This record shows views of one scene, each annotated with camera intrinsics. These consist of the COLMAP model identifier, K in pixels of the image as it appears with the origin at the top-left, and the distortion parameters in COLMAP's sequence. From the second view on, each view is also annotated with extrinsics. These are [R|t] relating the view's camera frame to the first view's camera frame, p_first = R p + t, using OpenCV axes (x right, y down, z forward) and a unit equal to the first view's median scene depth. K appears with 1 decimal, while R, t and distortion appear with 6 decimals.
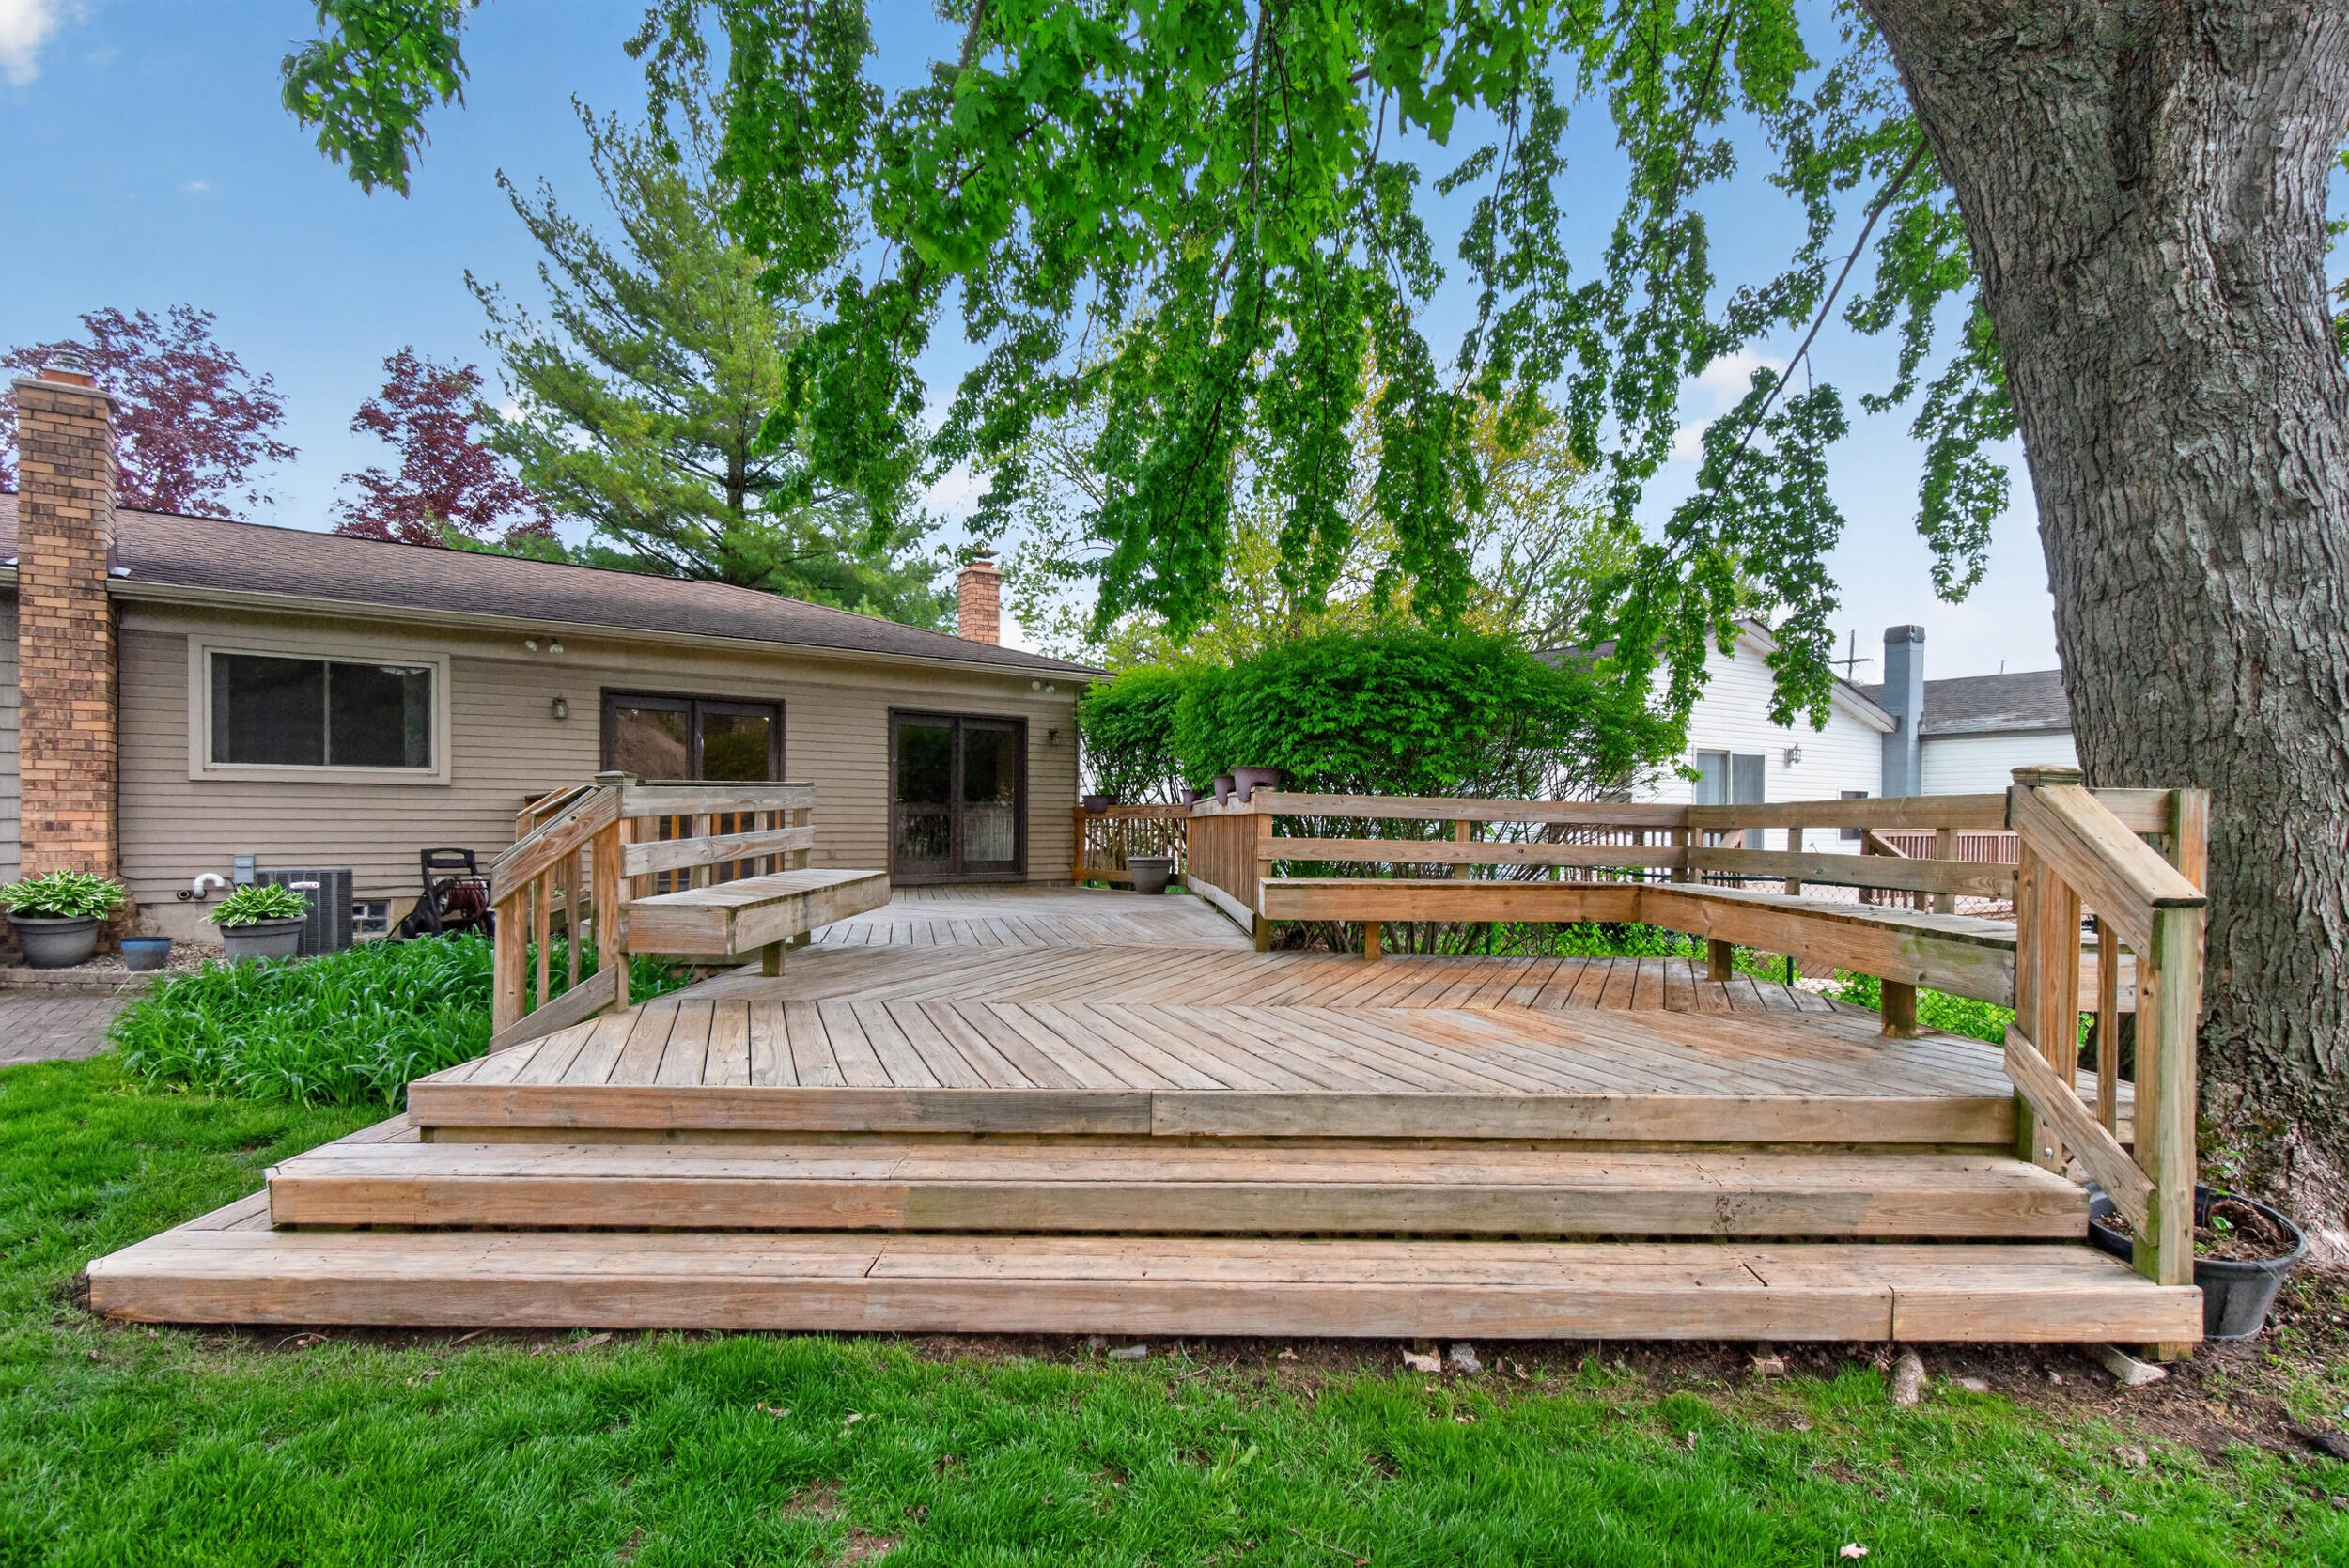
lens RADIAL K [[1153.1, 0, 1172.6], [0, 1153.1, 797.4], [0, 0, 1]] dist [0.011589, -0.000999]
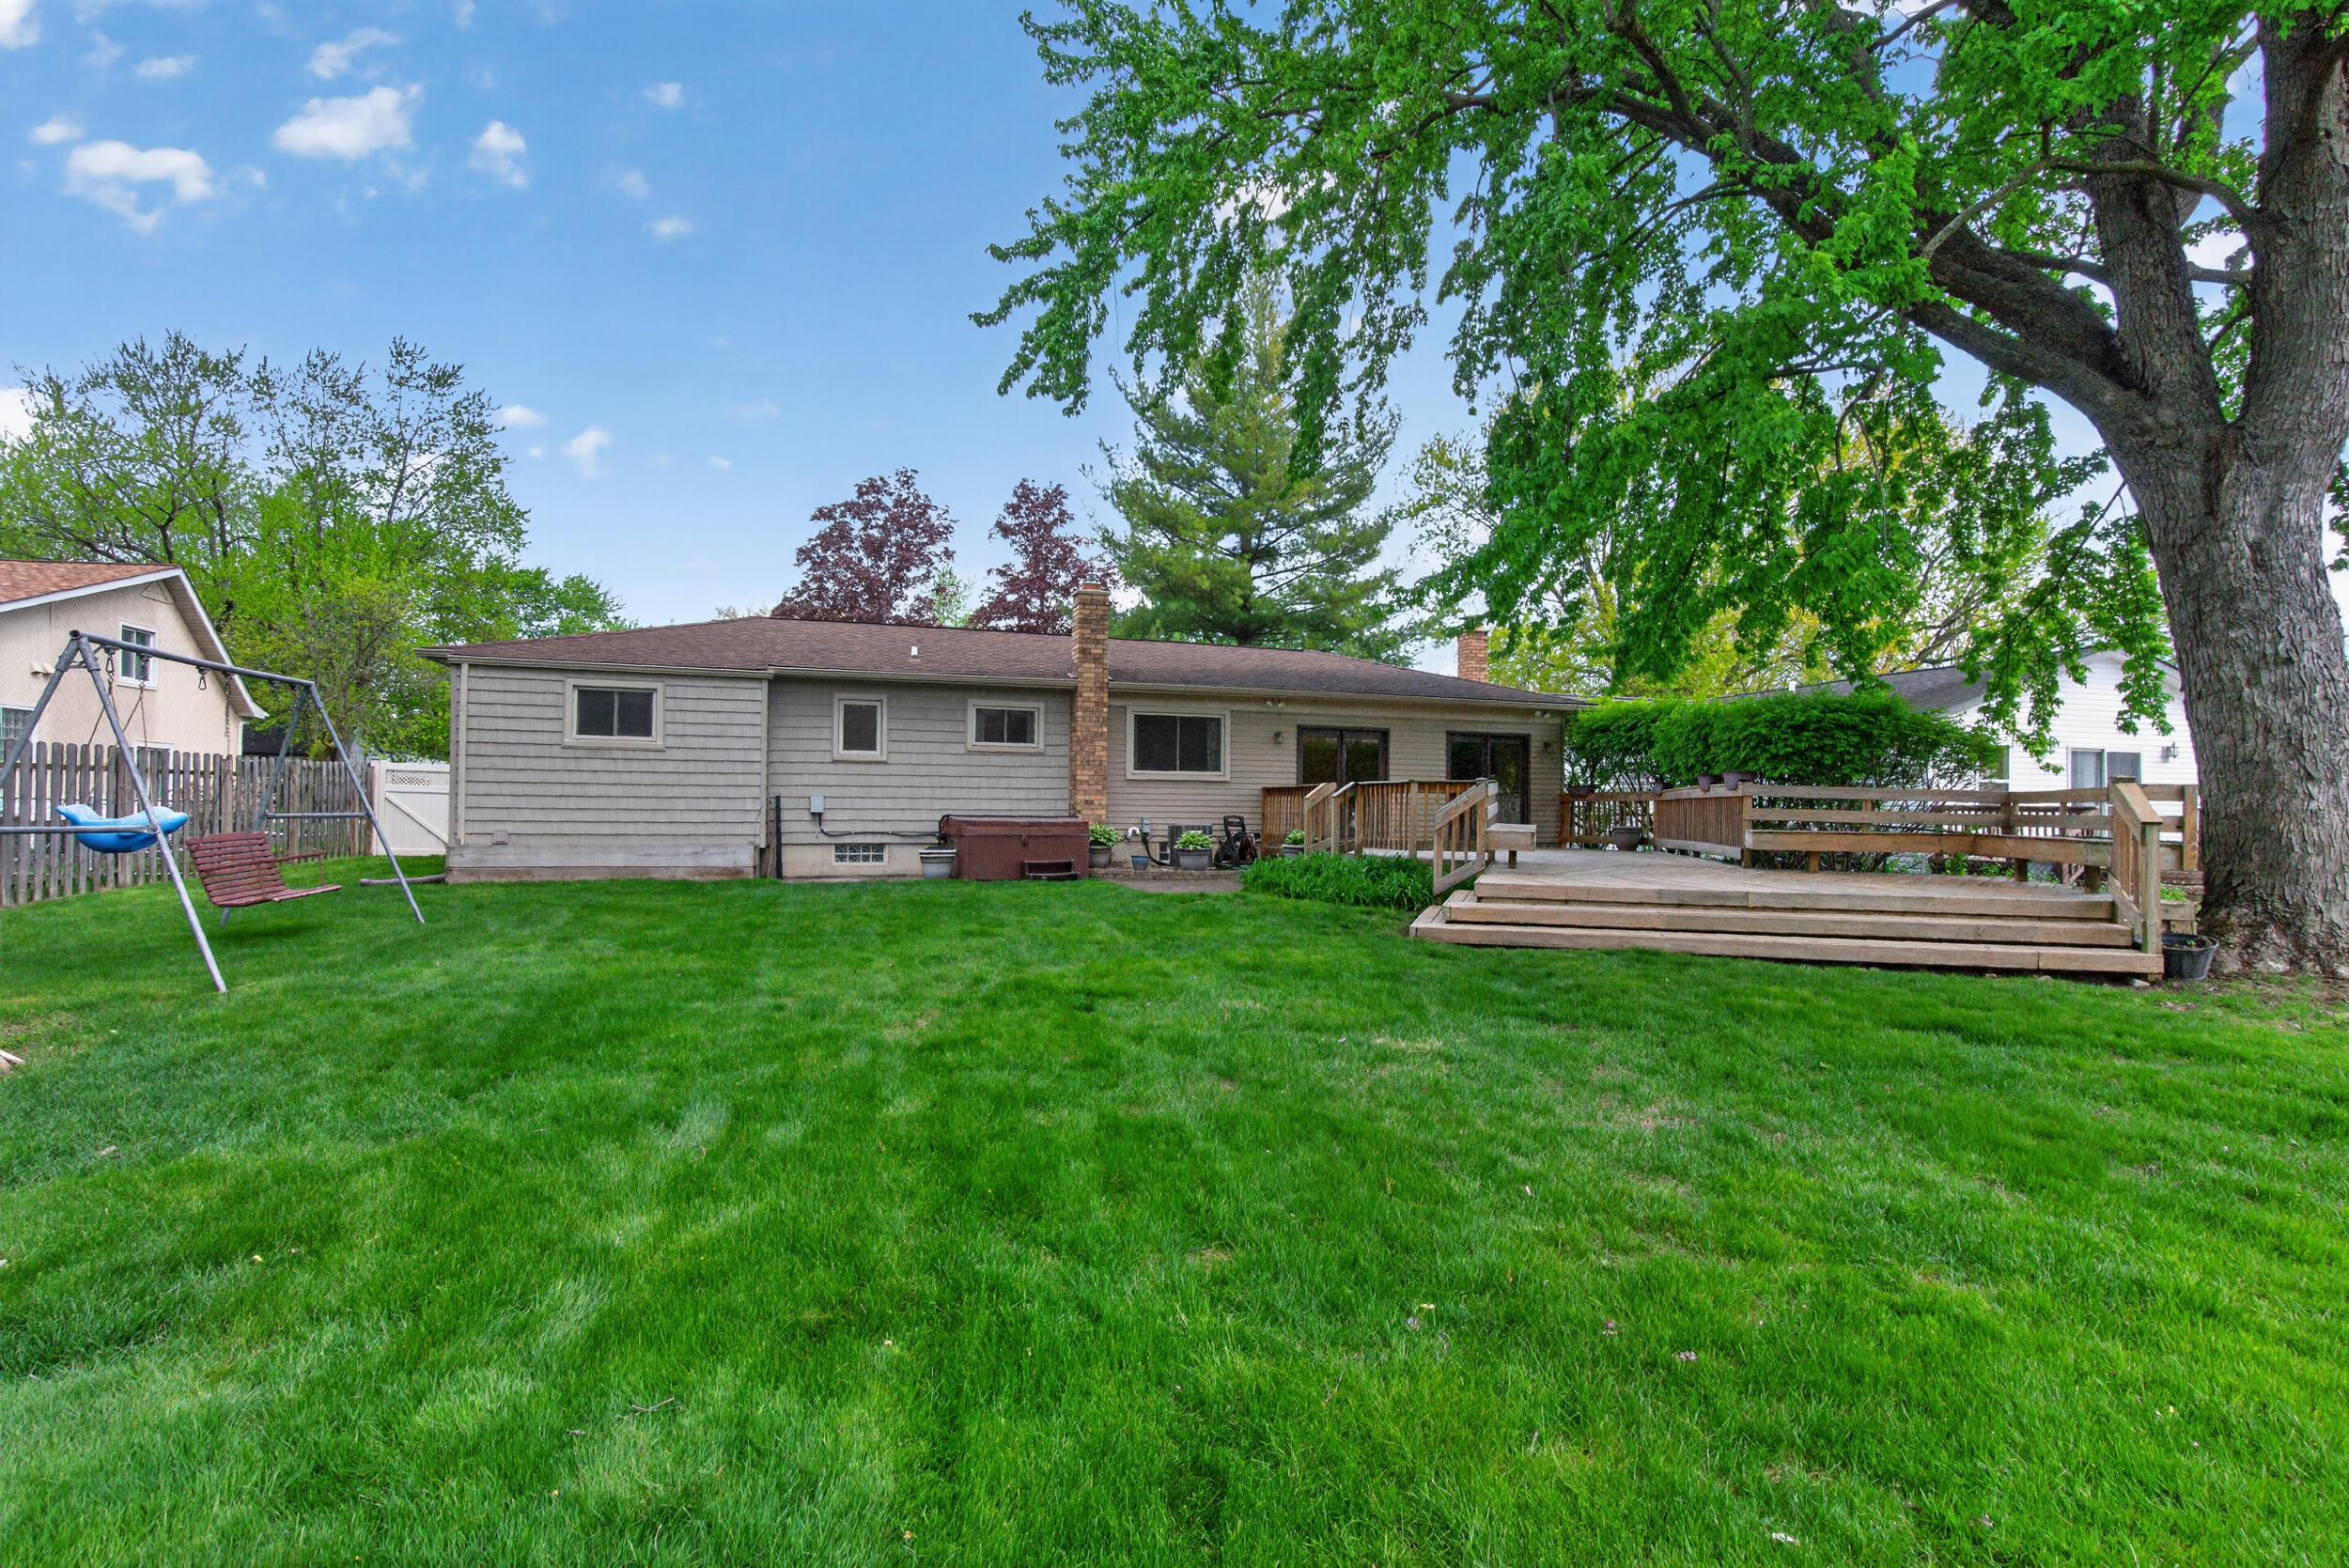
lens RADIAL K [[1056.3, 0, 1189.0], [0, 1056.3, 790.2], [0, 0, 1]] dist [-0.002898, -0.002067]
pose [[0.950403, -0.001522, -0.311017, -0.170661], [0.002563, 0.999992, 0.002939, -0.002037], [0.311010, -0.003590, 0.950400, -0.627218]]
